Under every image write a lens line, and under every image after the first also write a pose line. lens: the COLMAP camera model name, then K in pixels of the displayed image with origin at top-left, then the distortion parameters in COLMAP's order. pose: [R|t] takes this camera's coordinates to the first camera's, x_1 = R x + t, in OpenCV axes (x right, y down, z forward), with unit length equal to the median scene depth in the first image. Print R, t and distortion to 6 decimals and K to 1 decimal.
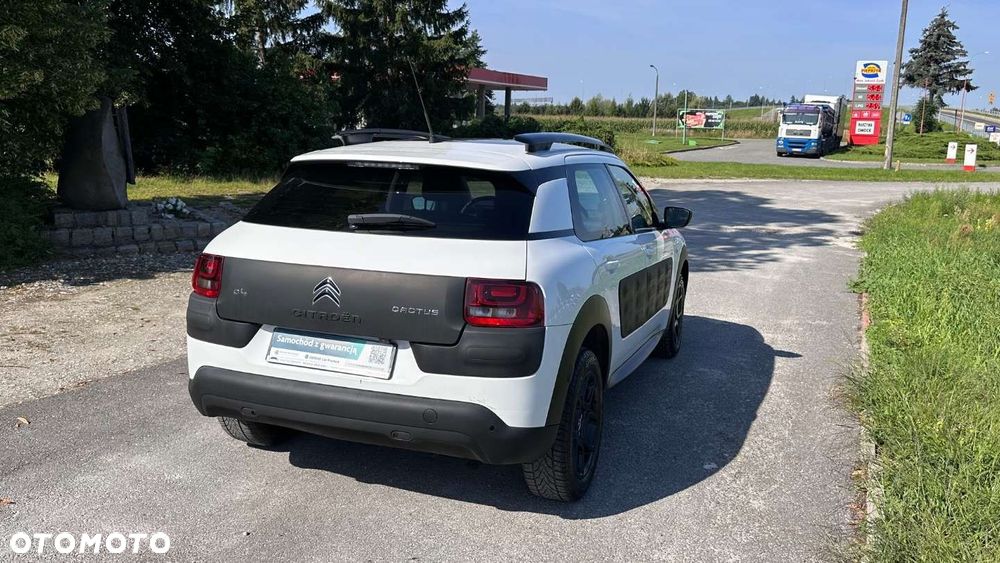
lens RADIAL K [[808.3, 0, 486.2], [0, 808.3, 274.5], [0, 0, 1]] dist [0.129514, -0.222600]
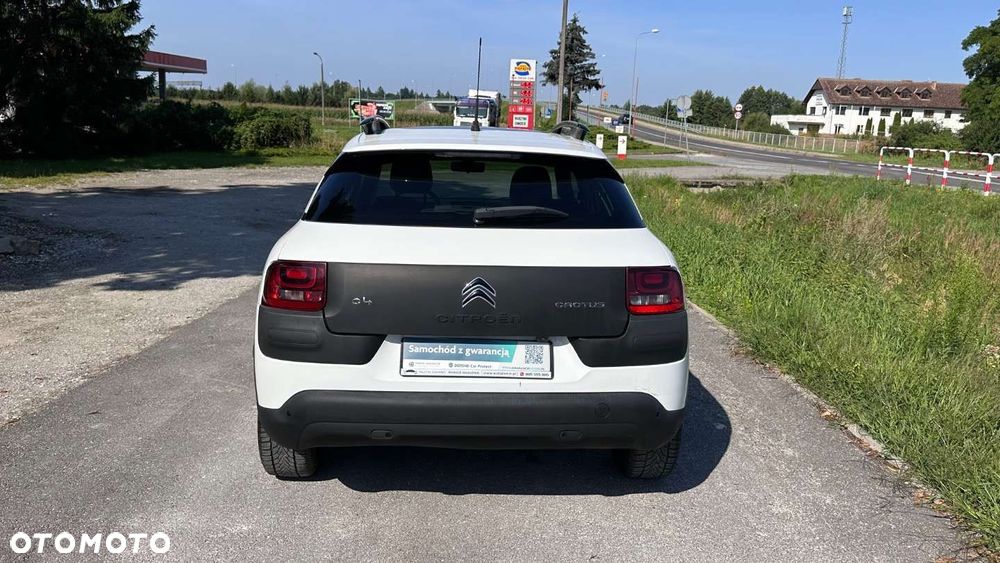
lens RADIAL K [[814.5, 0, 488.4], [0, 814.5, 282.9], [0, 0, 1]] dist [0.113985, -0.162072]
pose [[0.910953, -0.070571, 0.406429, -0.198334], [0.061920, 0.997488, 0.034418, -0.007395], [-0.407837, -0.006187, 0.913034, 0.052198]]
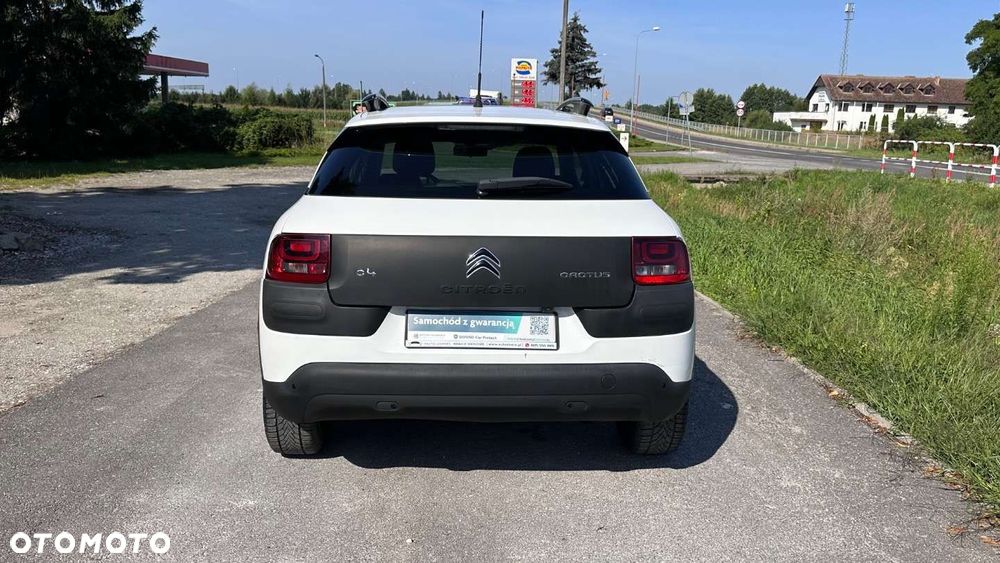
lens RADIAL K [[814.7, 0, 484.0], [0, 814.7, 283.0], [0, 0, 1]] dist [0.111606, -0.156907]
pose [[0.913818, -0.077788, 0.398606, -0.199204], [0.070919, 0.996970, 0.031974, 0.005066], [-0.399885, -0.000950, 0.916565, 0.053949]]
